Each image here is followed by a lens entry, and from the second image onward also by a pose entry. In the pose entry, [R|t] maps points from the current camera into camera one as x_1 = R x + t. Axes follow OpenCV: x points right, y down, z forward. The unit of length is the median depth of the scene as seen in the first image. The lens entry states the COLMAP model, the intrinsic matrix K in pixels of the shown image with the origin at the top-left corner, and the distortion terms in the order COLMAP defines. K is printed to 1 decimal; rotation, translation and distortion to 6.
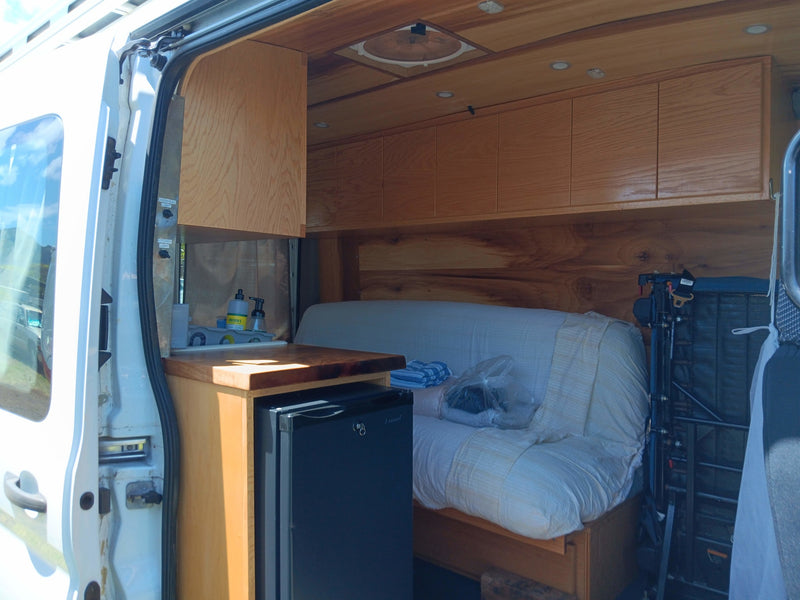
lens RADIAL K [[613.9, 0, 400.9], [0, 613.9, 287.9], [0, 0, 1]] dist [-0.014975, -0.055364]
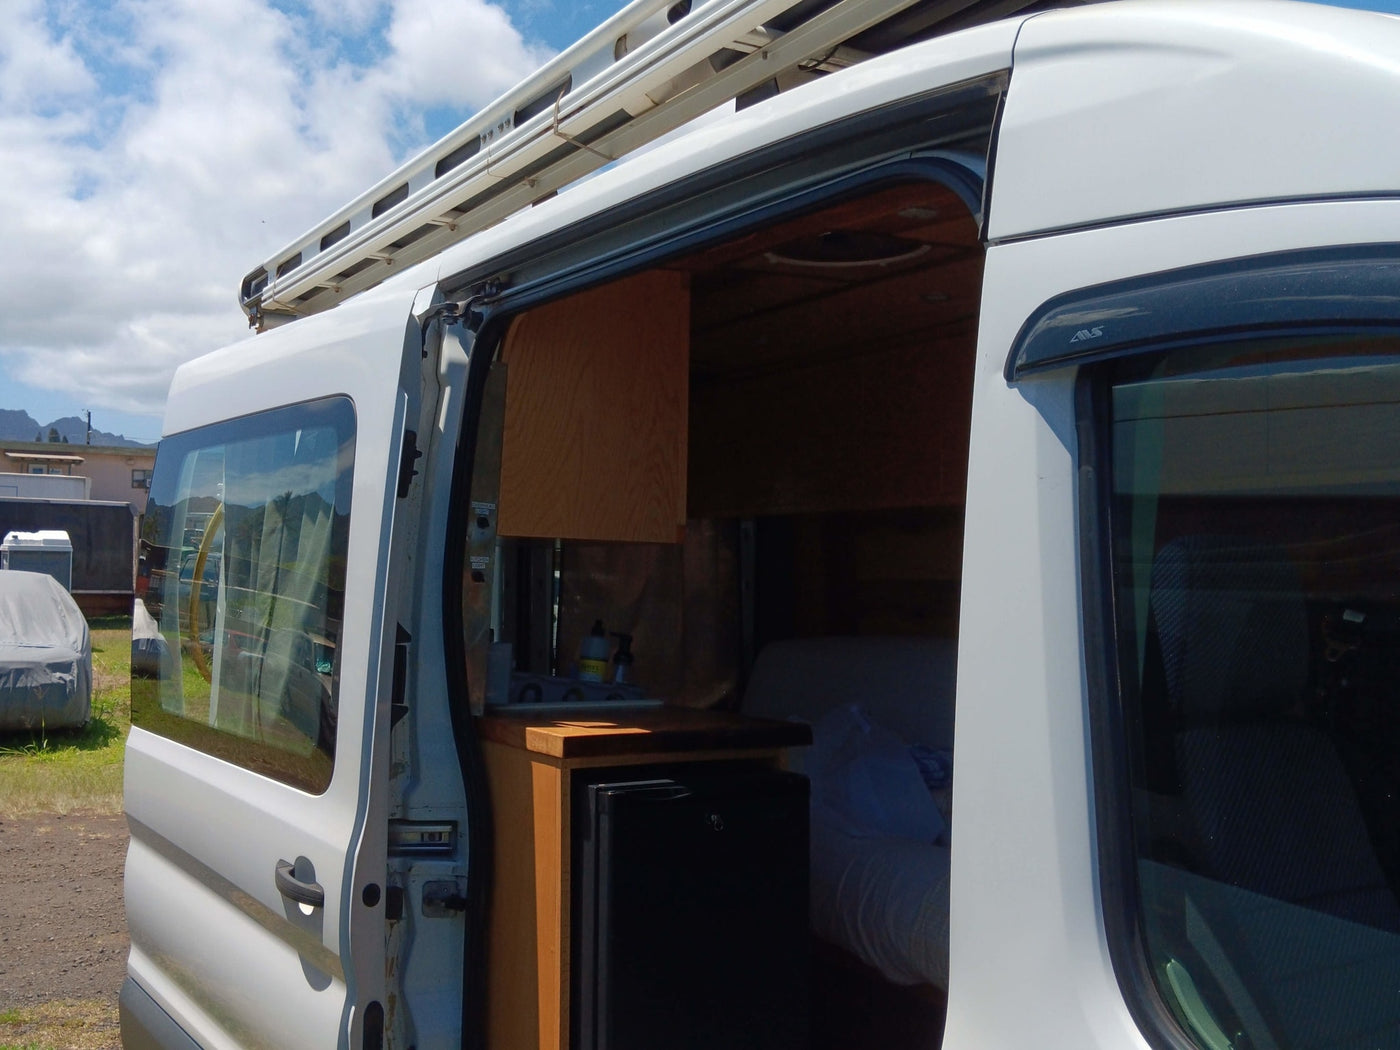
lens RADIAL K [[1382.0, 0, 700.0], [0, 1382.0, 525.0], [0, 0, 1]] dist [0.014579, -0.003910]
pose [[0.959054, -0.010680, -0.283024, 0.364974], [-0.003431, 0.998777, -0.049315, -0.037347], [0.283204, 0.048267, 0.957844, -0.565178]]
